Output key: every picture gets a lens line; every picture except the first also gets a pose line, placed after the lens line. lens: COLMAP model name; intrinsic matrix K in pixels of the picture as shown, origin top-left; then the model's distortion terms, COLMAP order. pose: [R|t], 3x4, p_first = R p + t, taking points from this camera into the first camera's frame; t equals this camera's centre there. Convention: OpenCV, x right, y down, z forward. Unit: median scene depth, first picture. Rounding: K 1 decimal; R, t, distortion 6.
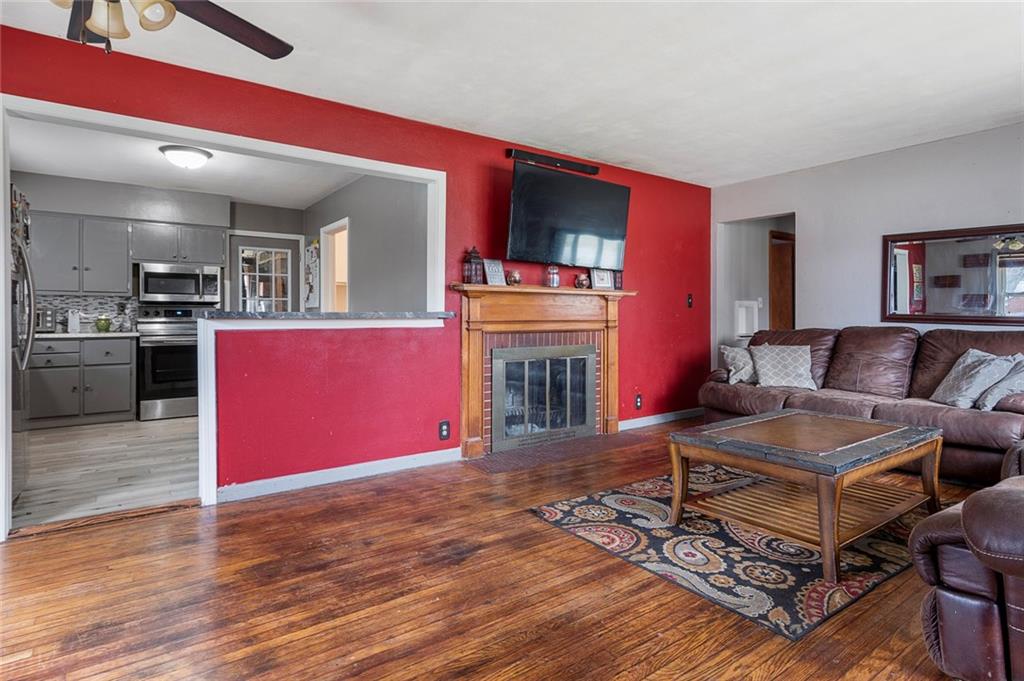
lens RADIAL K [[548.0, 0, 508.2], [0, 548.0, 324.0], [0, 0, 1]] dist [0.006211, 0.000382]
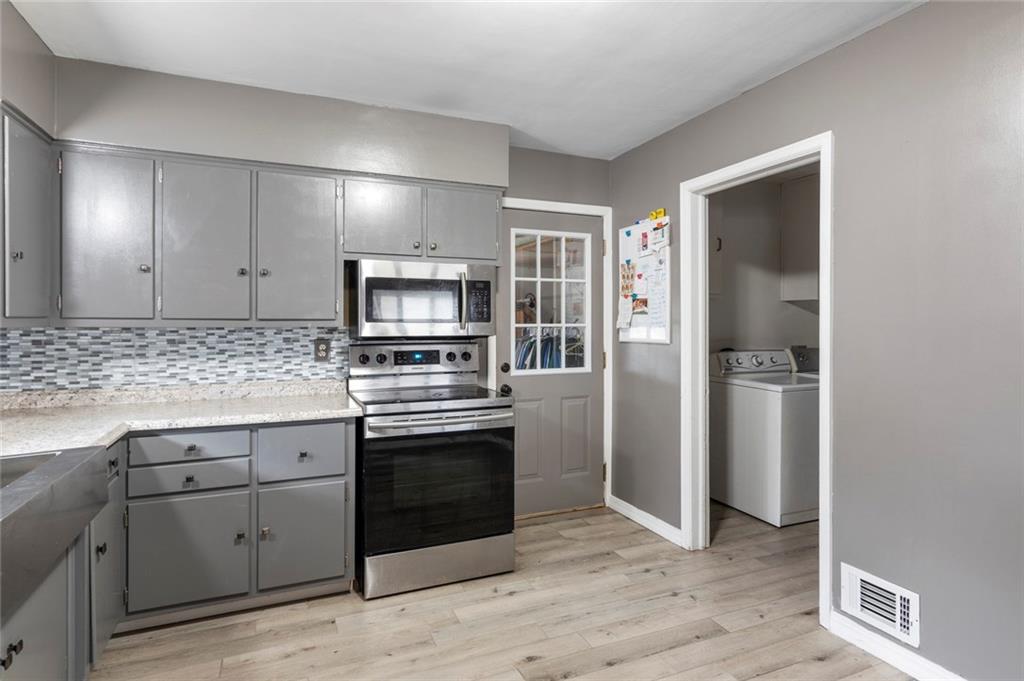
lens RADIAL K [[548.0, 0, 509.6], [0, 548.0, 331.1], [0, 0, 1]] dist [0.006211, 0.000382]
pose [[0.972742, -0.003268, -0.231866, -0.427196], [0.001411, 0.999966, -0.008174, -0.043230], [0.231885, 0.007624, 0.972713, 0.558615]]
